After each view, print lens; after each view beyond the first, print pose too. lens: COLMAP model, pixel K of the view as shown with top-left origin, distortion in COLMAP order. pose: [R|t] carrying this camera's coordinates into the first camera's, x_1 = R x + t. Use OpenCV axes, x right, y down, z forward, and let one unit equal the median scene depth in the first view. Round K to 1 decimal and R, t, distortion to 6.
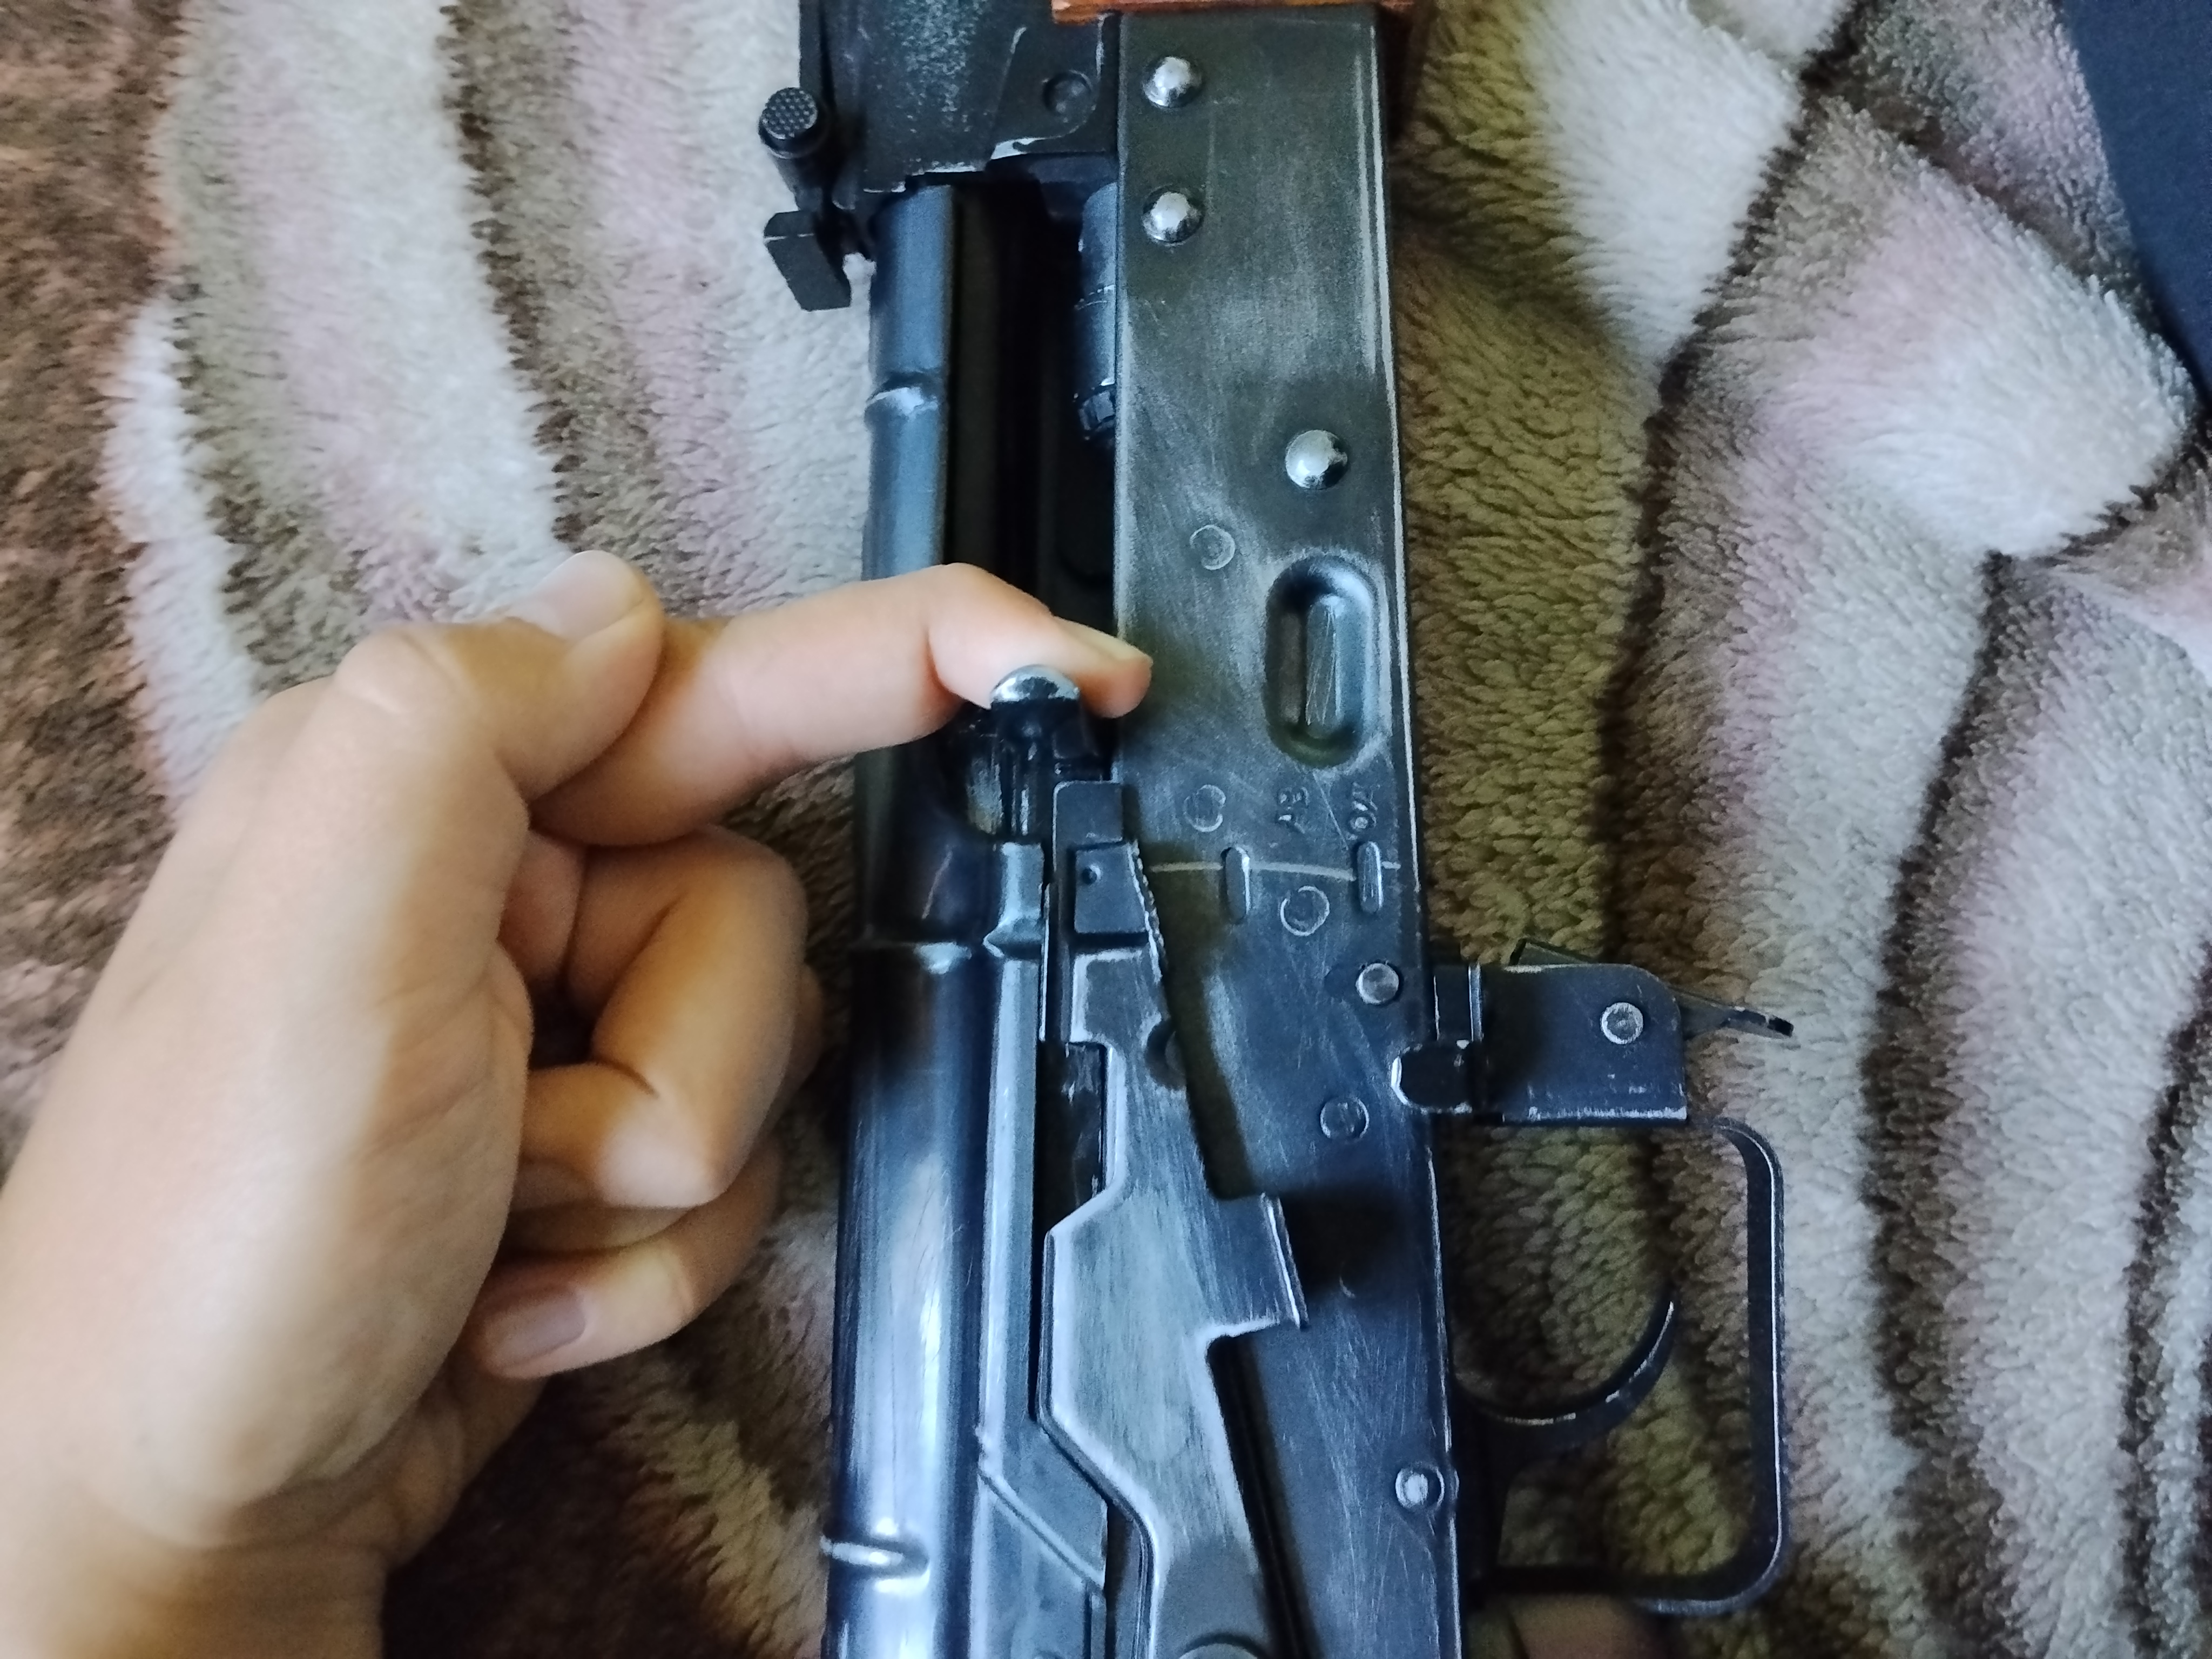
lens RADIAL K [[1855.2, 0, 1106.0], [0, 1855.2, 829.5], [0, 0, 1]] dist [0.061721, -0.158023]
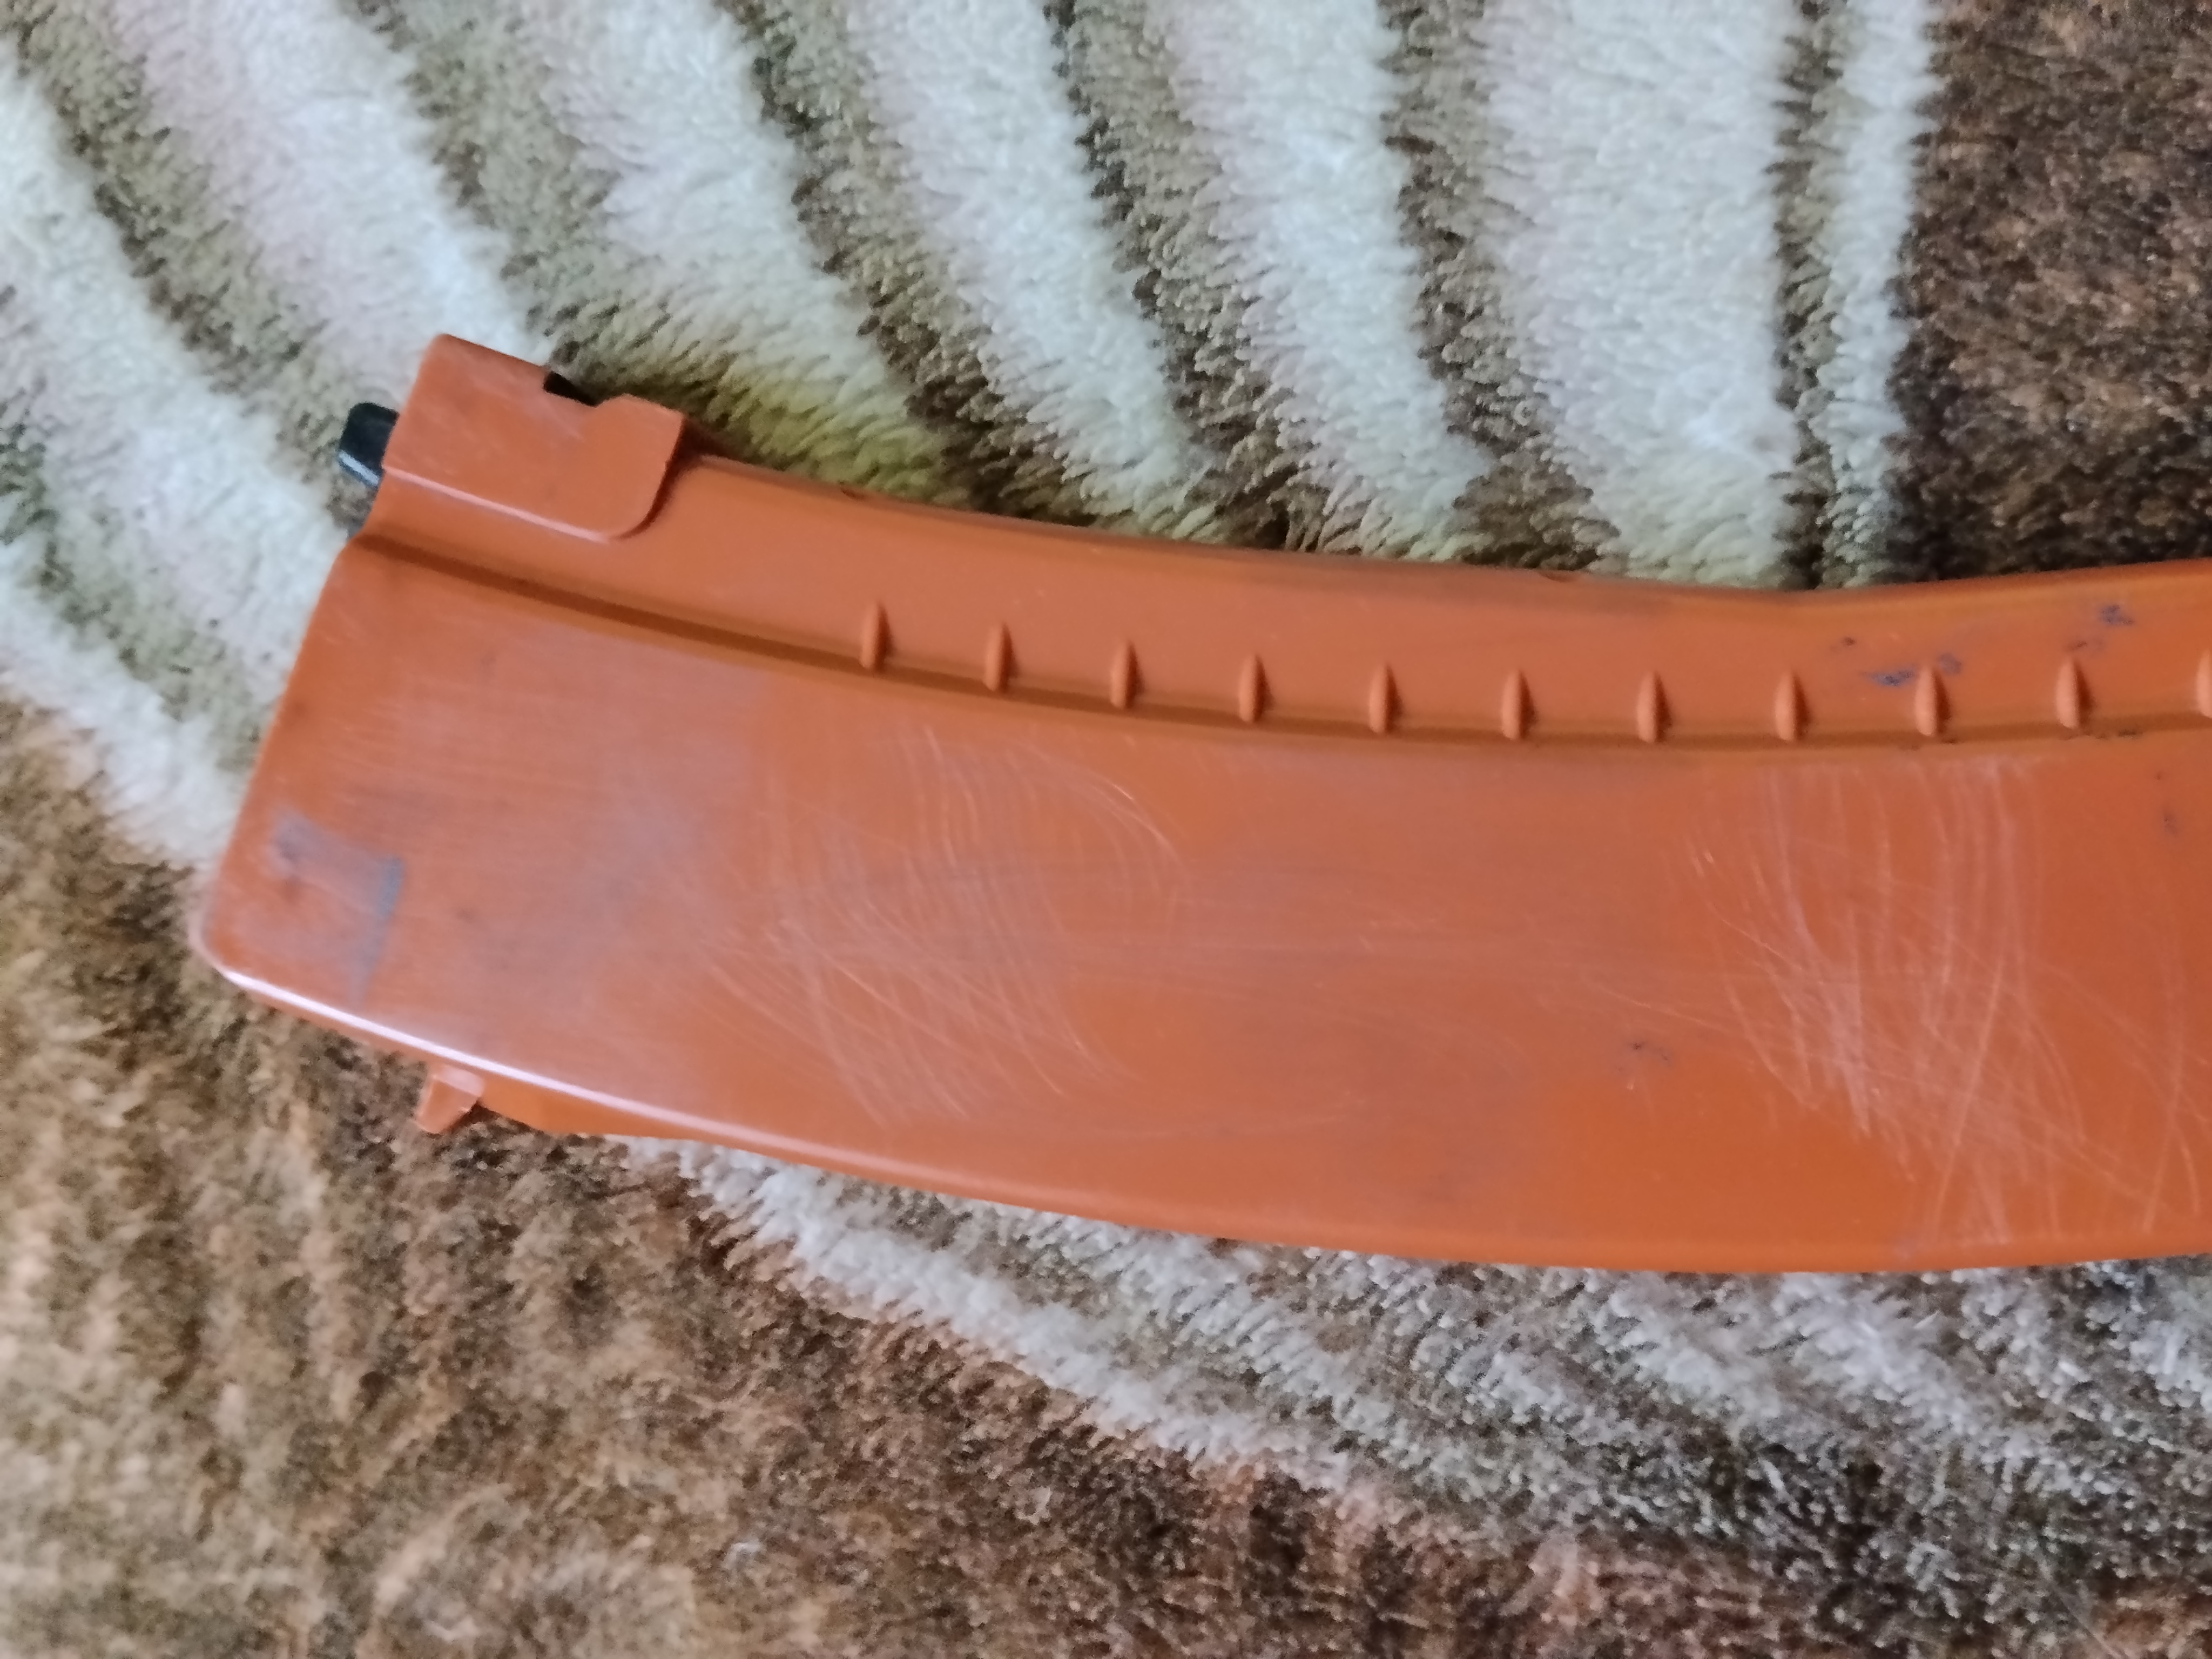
lens RADIAL K [[1855.2, 0, 1106.0], [0, 1855.2, 829.5], [0, 0, 1]] dist [0.061721, -0.158023]
pose [[0.949601, -0.159805, 0.269669, 0.056182], [0.019647, 0.888942, 0.457598, 0.117870], [-0.312846, -0.429237, 0.847280, 0.324871]]
